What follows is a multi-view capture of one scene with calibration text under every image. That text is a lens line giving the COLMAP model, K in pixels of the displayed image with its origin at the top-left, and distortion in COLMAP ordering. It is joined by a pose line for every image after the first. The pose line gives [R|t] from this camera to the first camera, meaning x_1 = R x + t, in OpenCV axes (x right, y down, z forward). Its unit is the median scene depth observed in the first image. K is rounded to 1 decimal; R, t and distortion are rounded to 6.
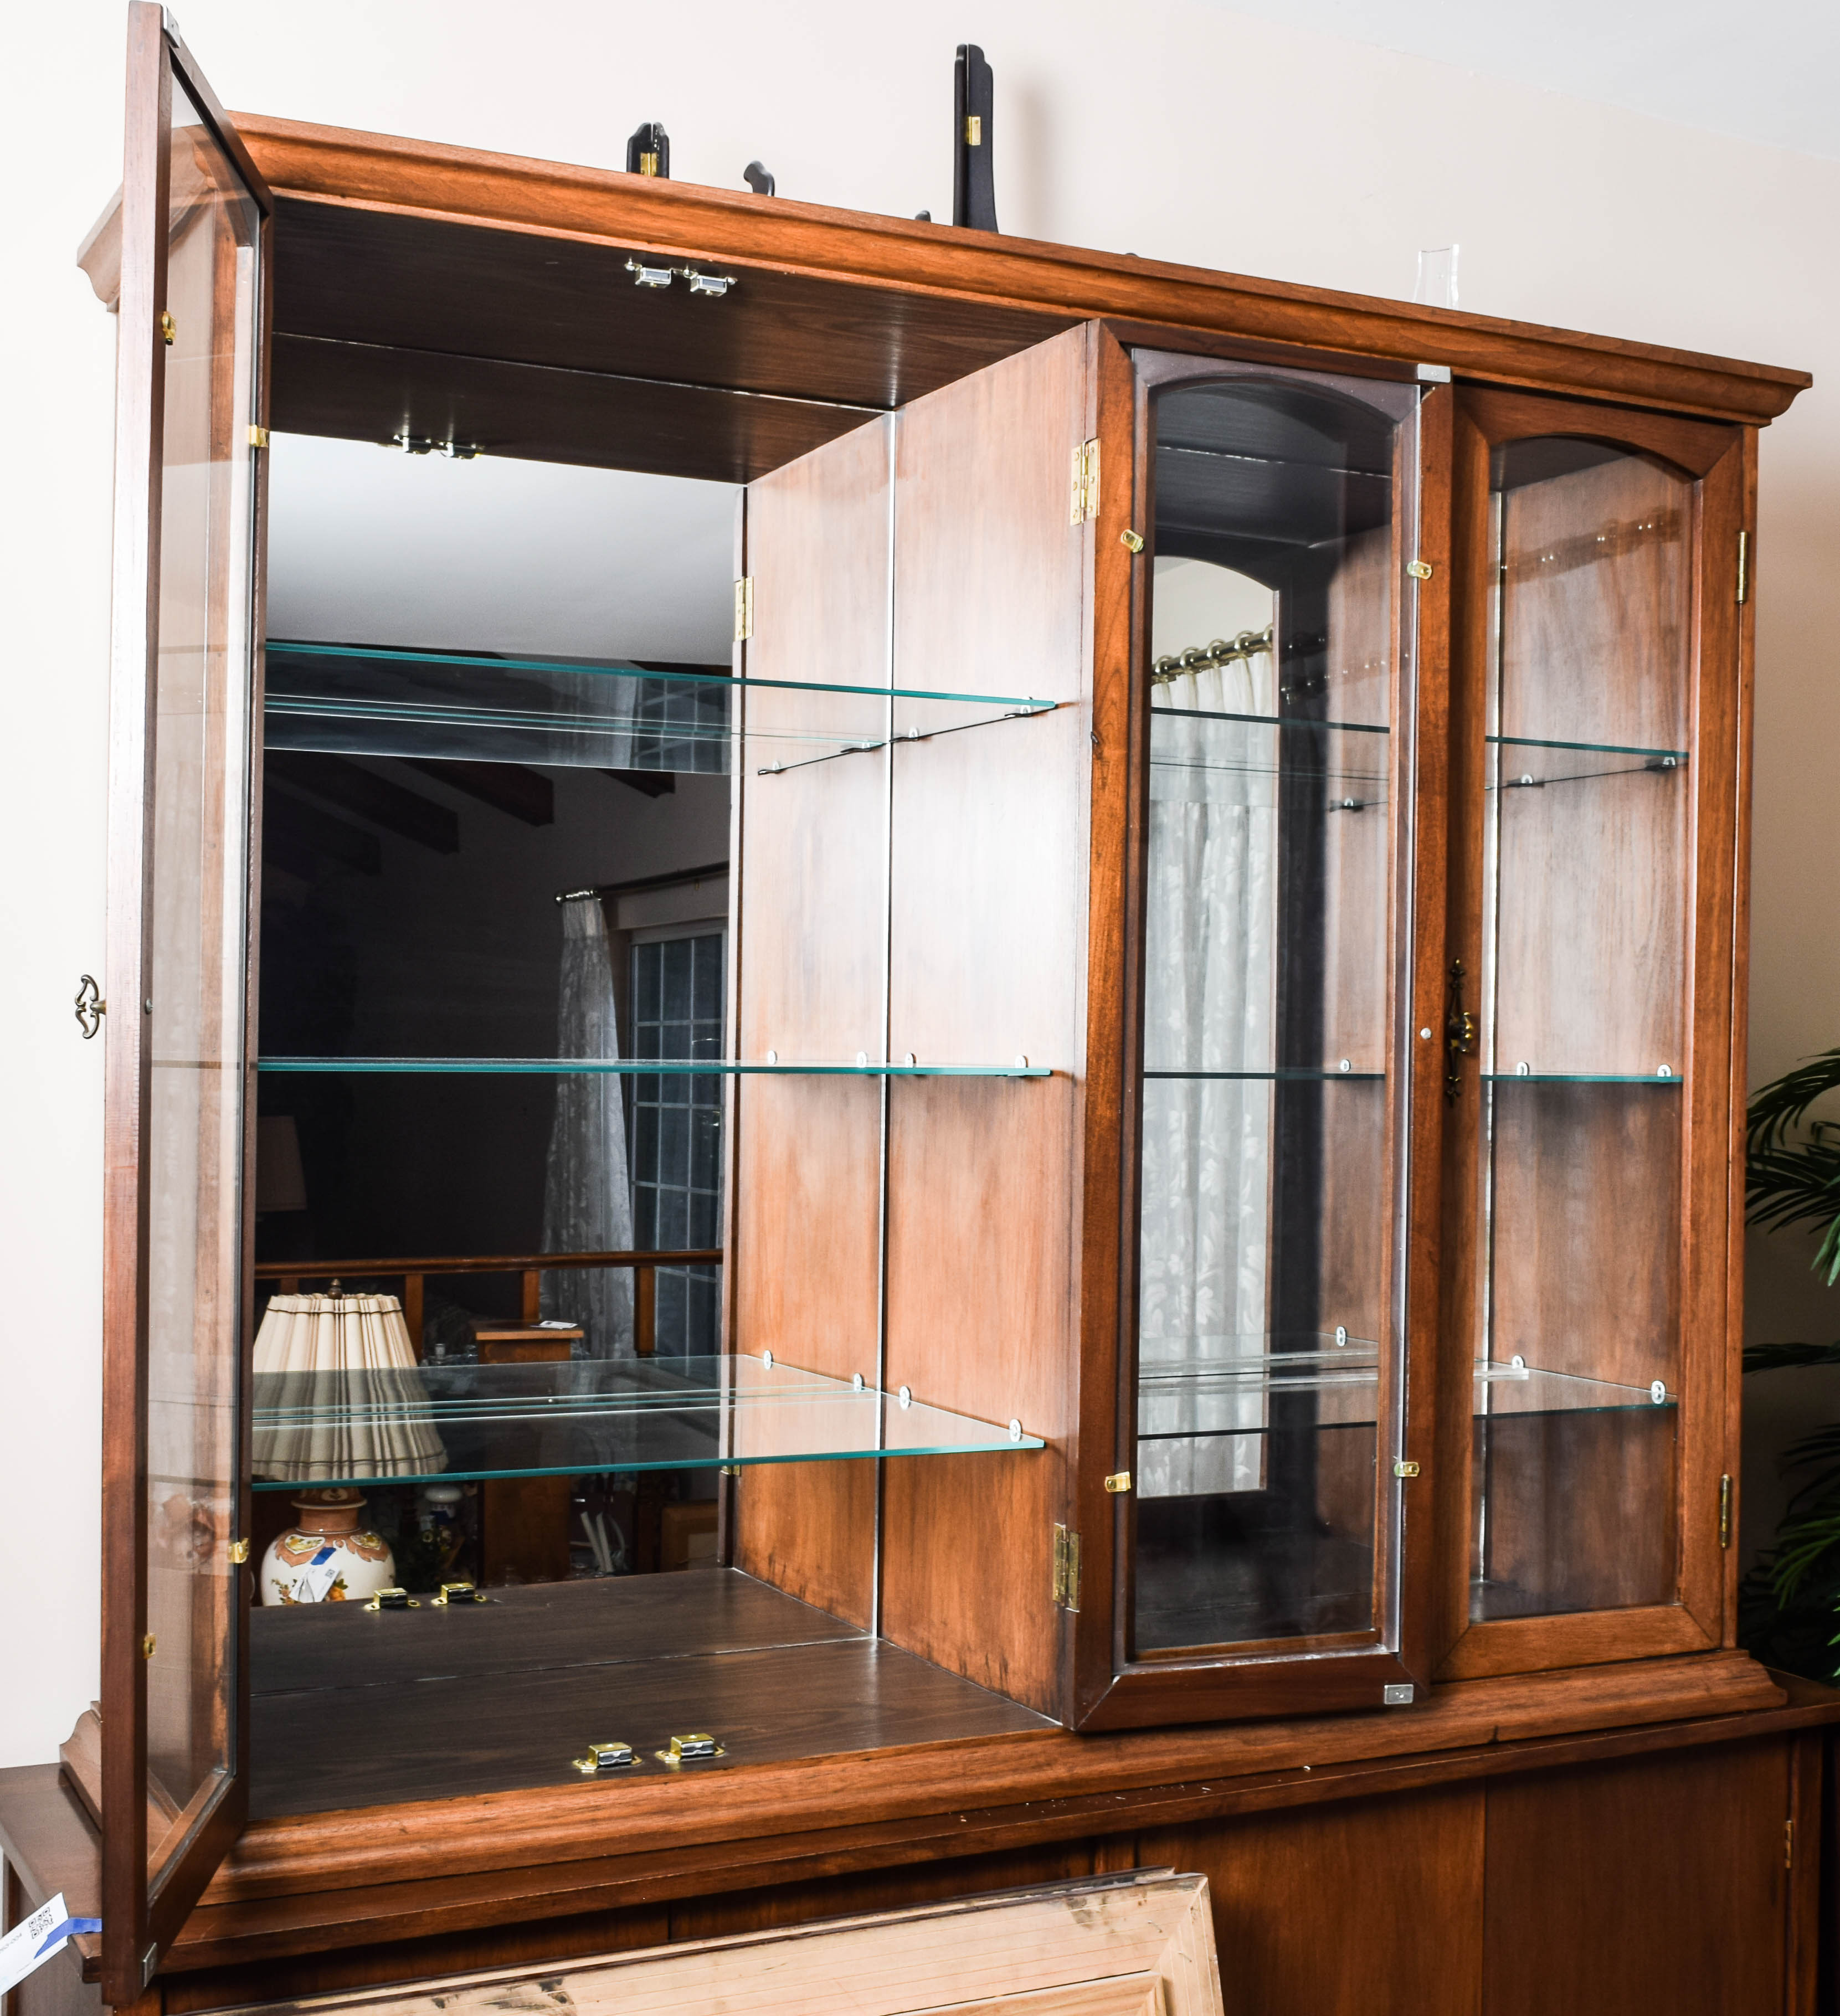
lens RADIAL K [[2702.7, 0, 926.7], [0, 2702.7, 1001.3], [0, 0, 1]] dist [-0.056282, 0.000000]
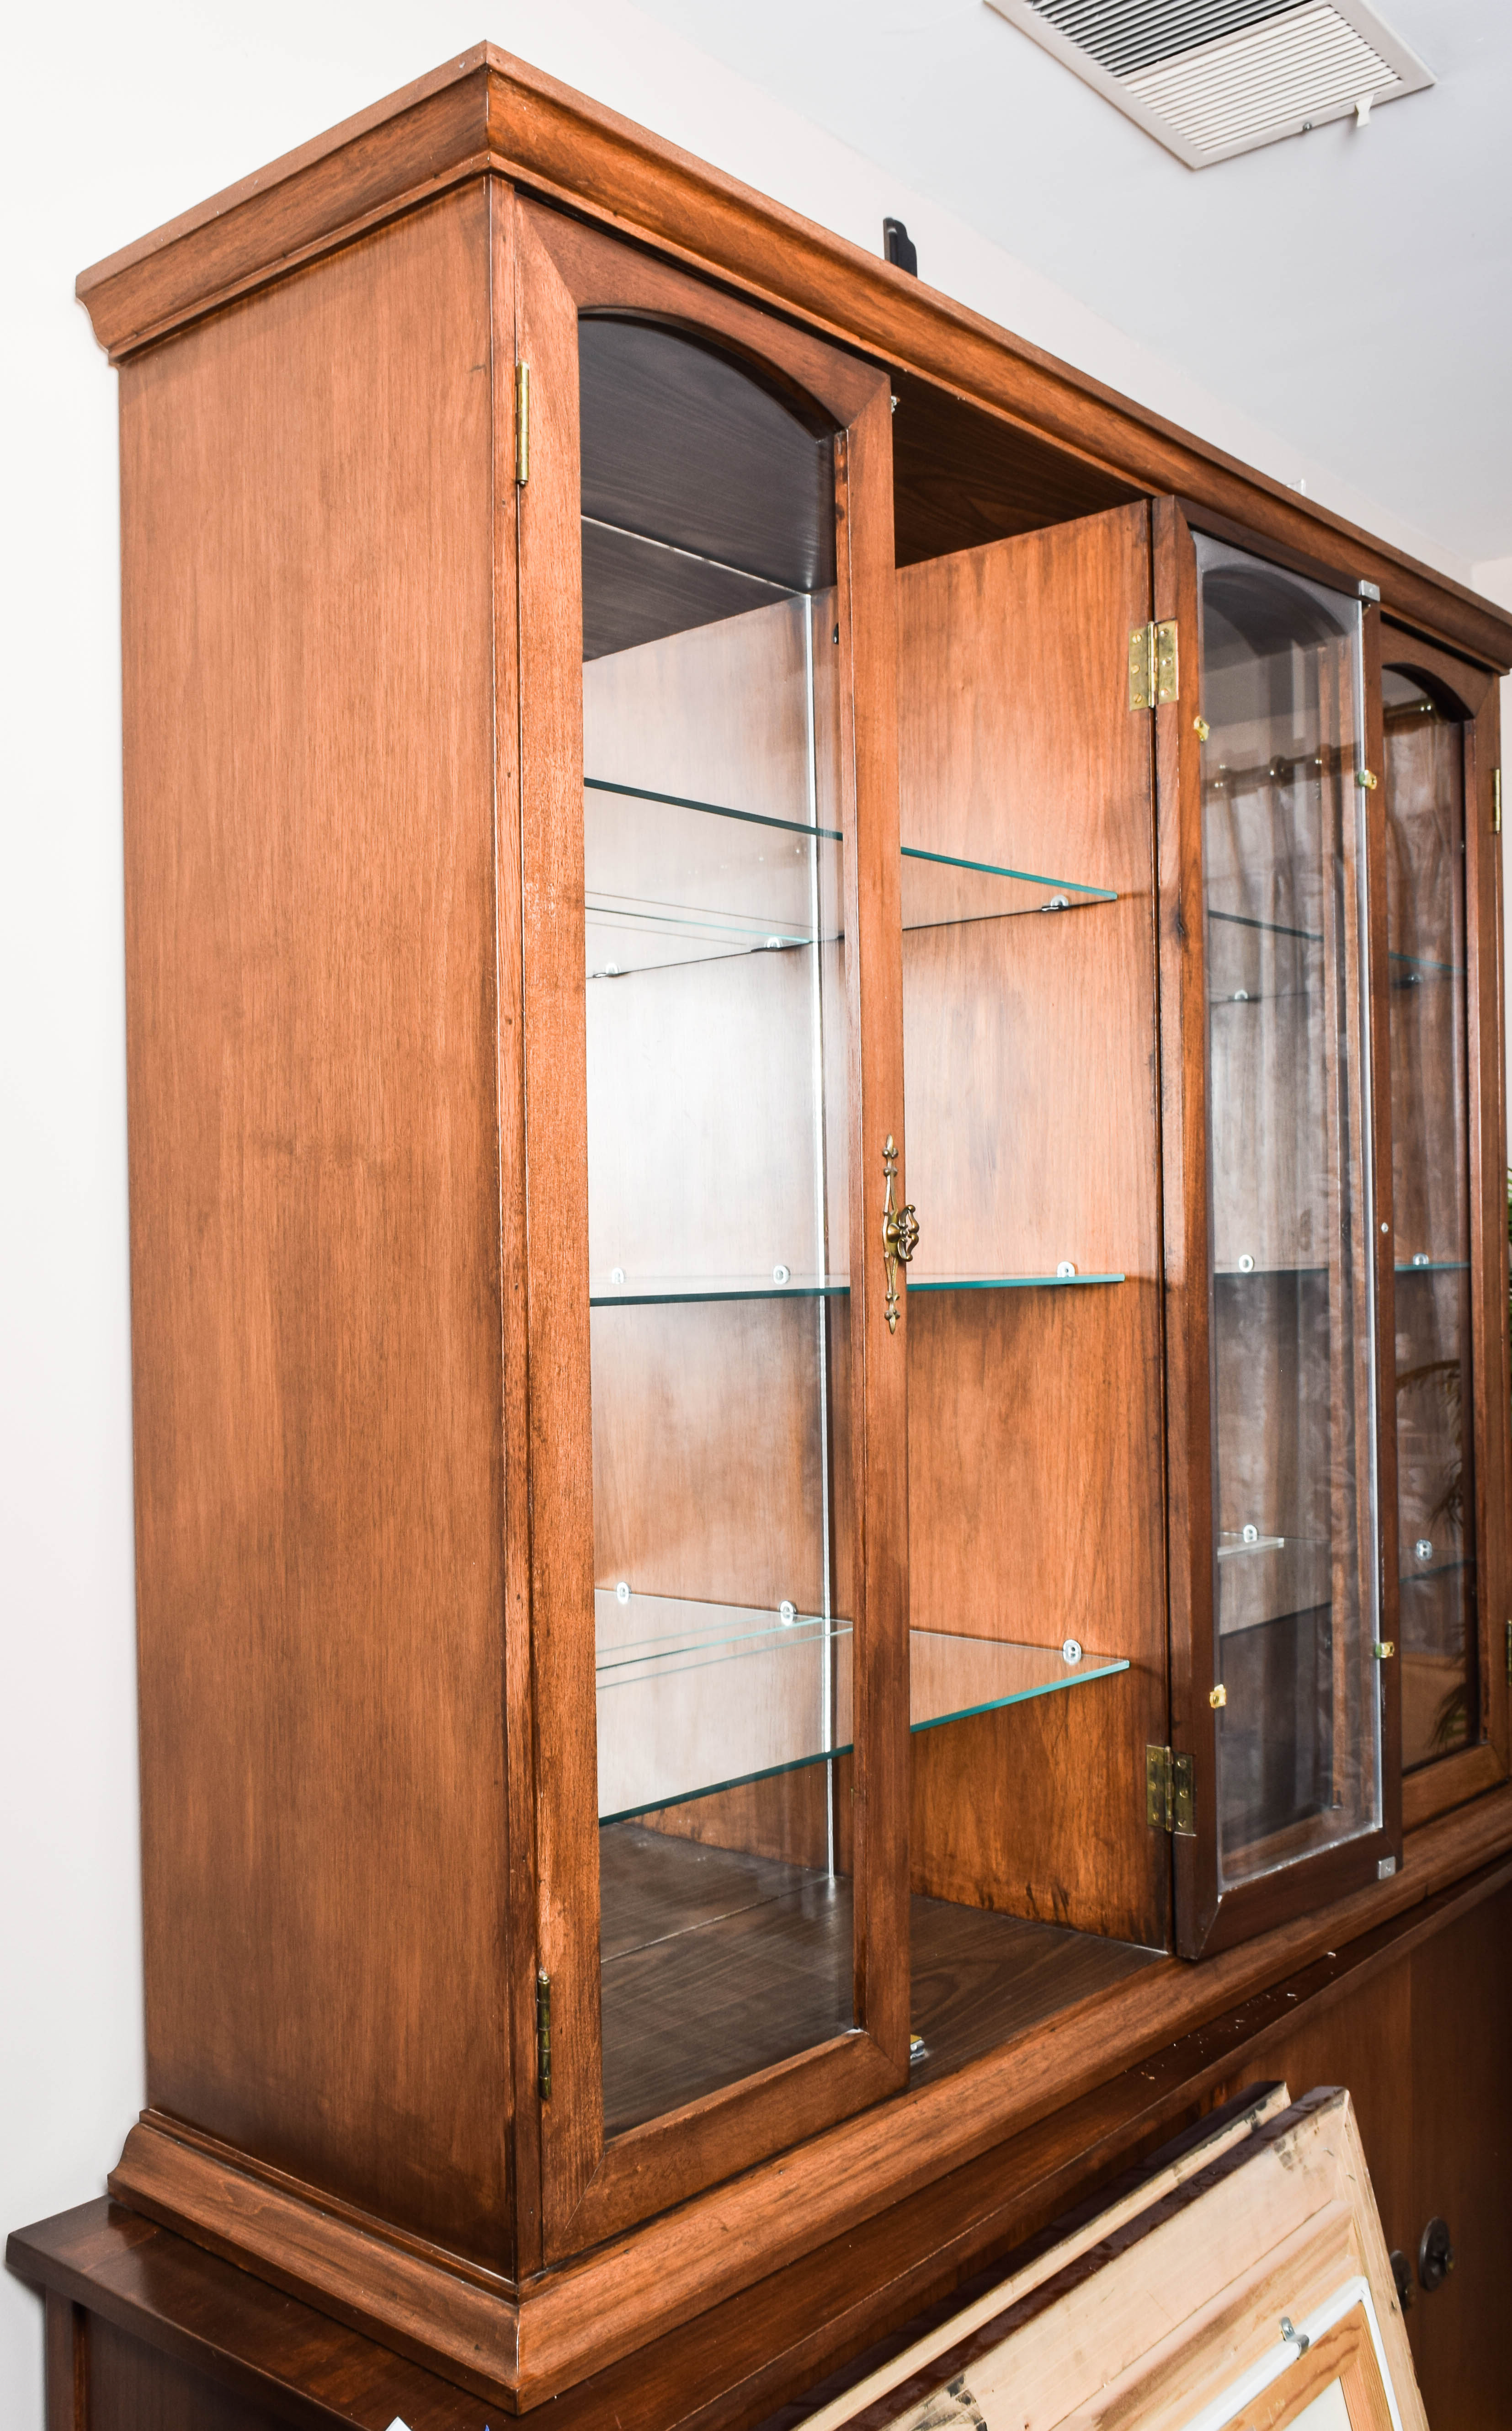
lens RADIAL K [[2168.5, 0, 742.1], [0, 2168.5, 1234.6], [0, 0, 1]] dist [-0.039551, 0.012006]
pose [[0.929488, -0.028884, 0.367719, -0.347721], [0.025569, 0.999577, 0.013884, -0.003538], [-0.367964, -0.003502, 0.929833, 0.317617]]
